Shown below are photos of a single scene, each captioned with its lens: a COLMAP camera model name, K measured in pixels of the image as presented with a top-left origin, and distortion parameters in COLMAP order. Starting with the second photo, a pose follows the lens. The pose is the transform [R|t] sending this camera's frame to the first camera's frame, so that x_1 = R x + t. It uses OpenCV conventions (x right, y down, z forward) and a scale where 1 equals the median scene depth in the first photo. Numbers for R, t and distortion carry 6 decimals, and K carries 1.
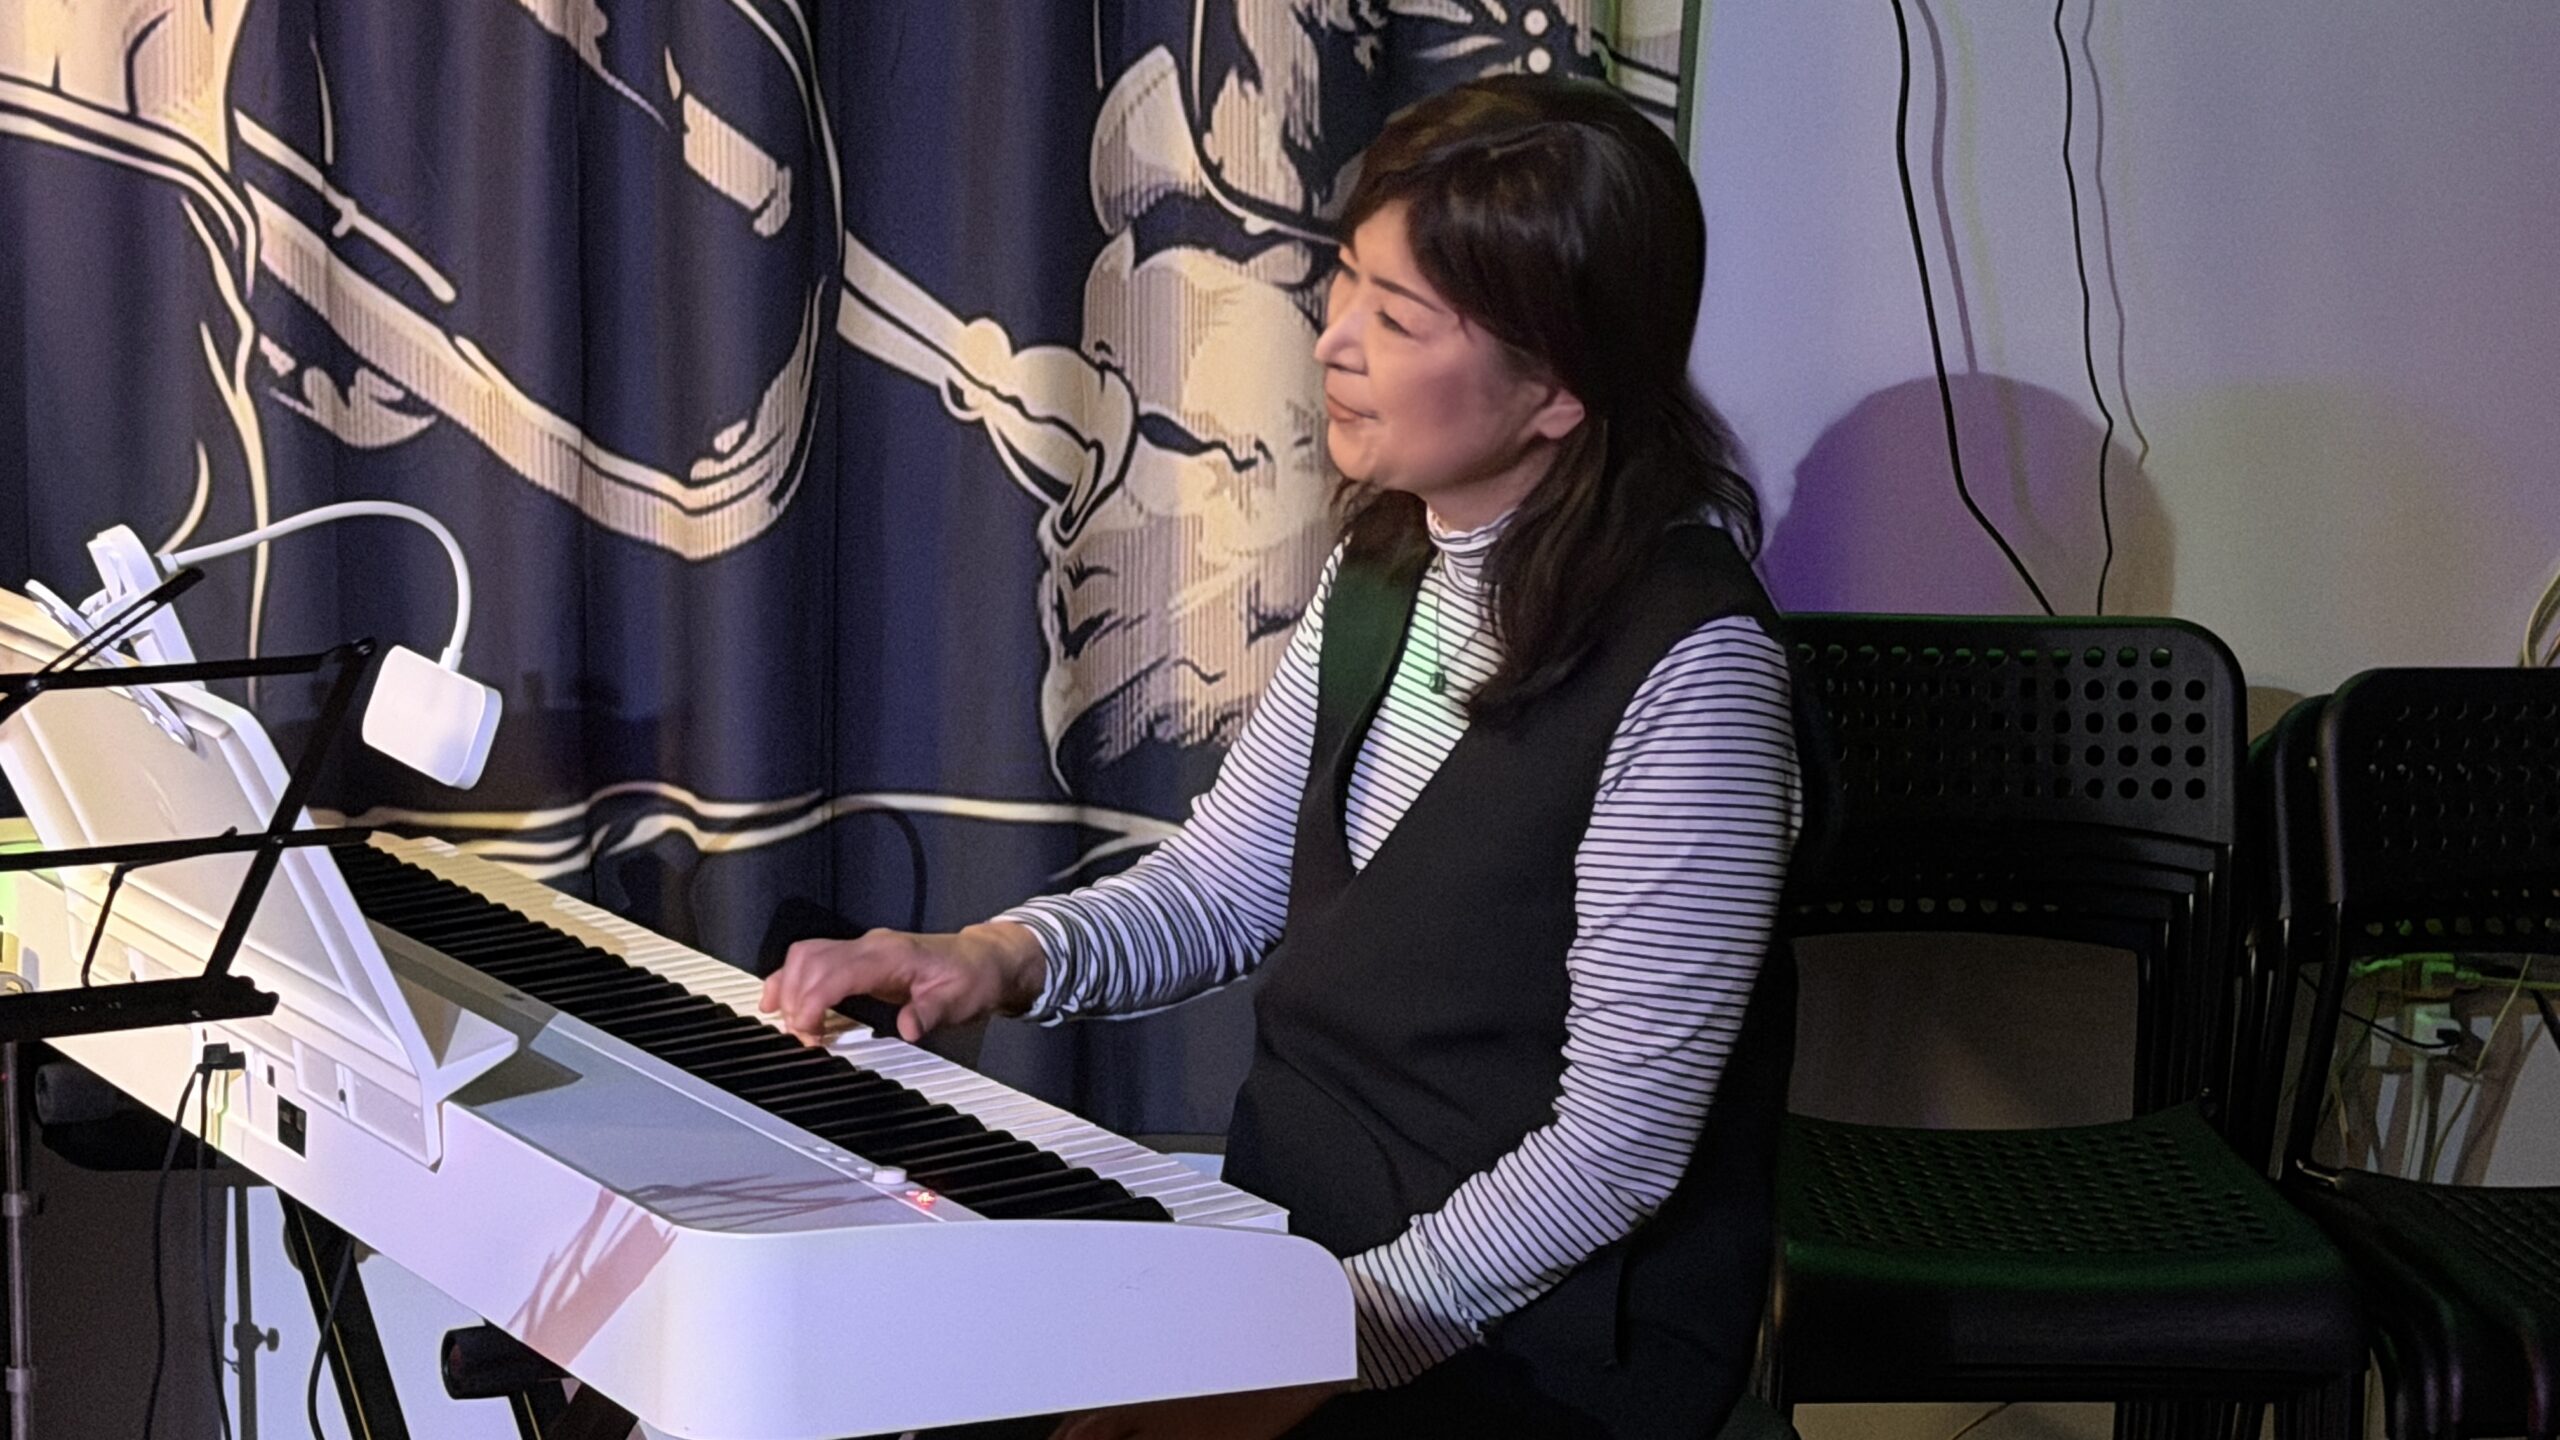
lens RADIAL K [[5737.8, 0, 1280.0], [0, 5737.8, 720.0], [0, 0, 1]] dist [0.277562, -0.348610]
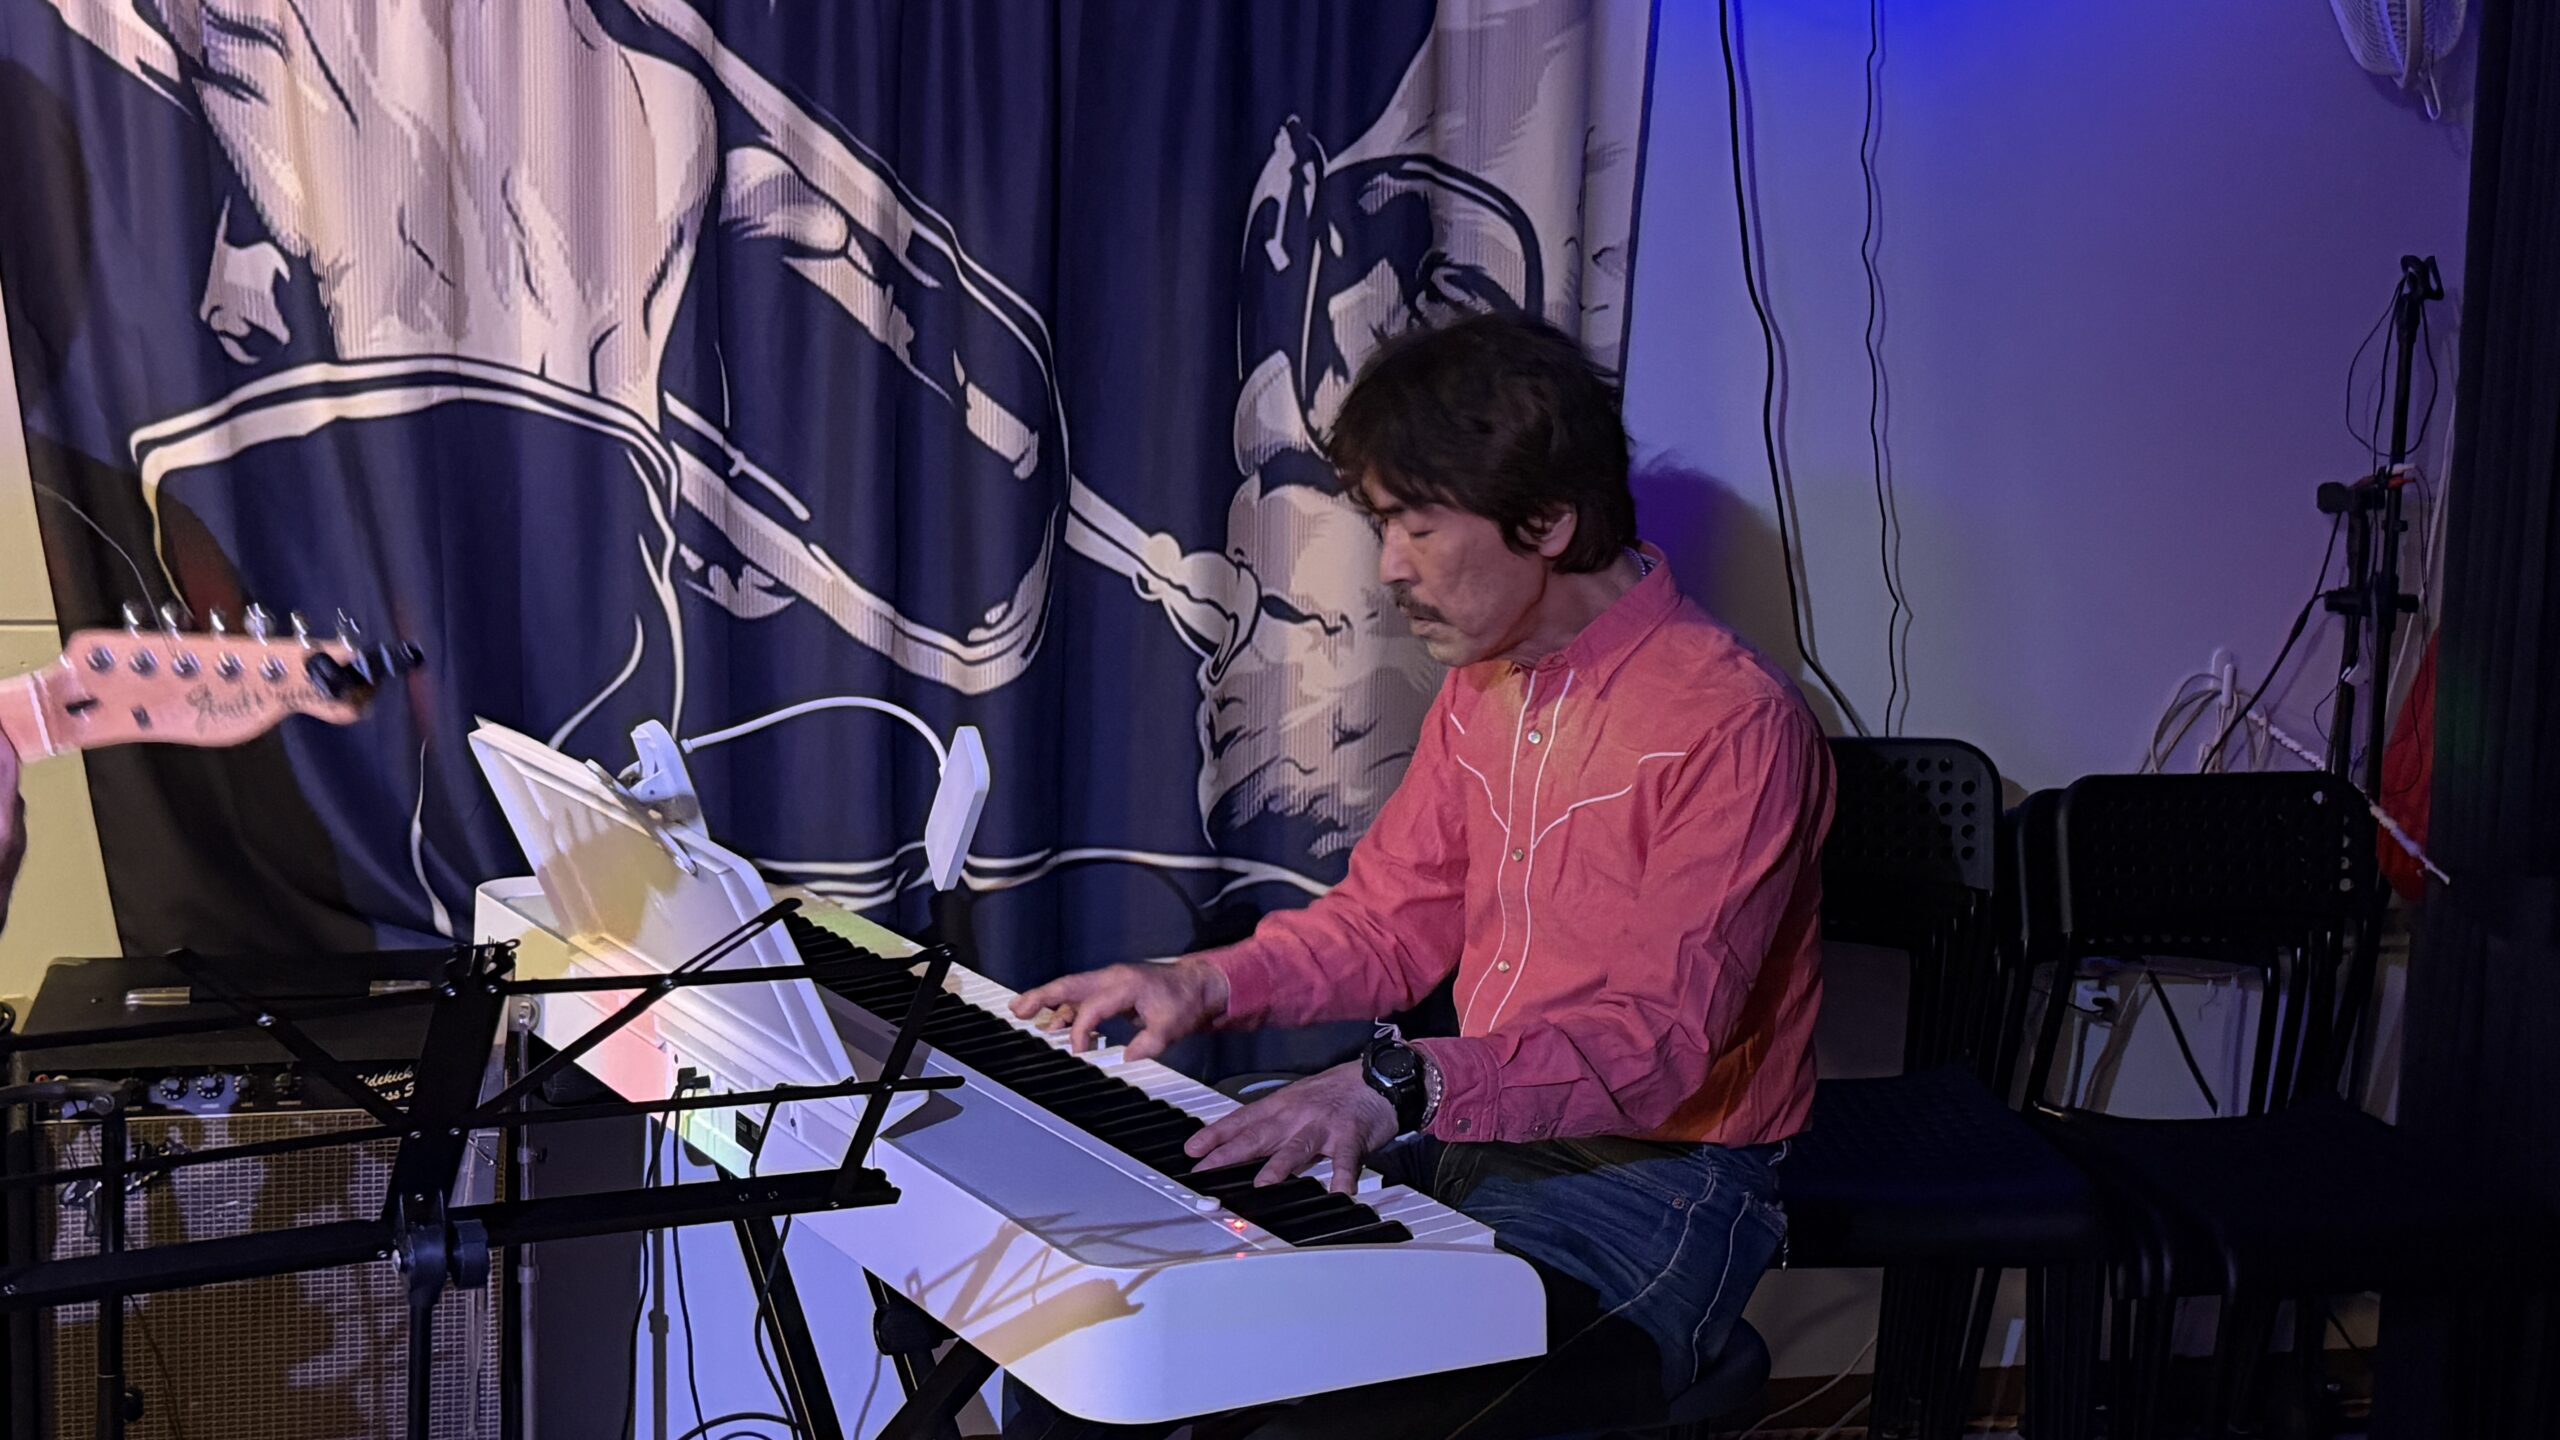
lens RADIAL K [[3333.4, 0, 1280.0], [0, 3333.4, 720.0], [0, 0, 1]] dist [0.302232, -0.798460]
pose [[0.998966, 0.006318, 0.045028, -0.060443], [-0.006908, 0.999892, 0.012943, -0.033022], [-0.044941, -0.013240, 0.998902, 0.133142]]
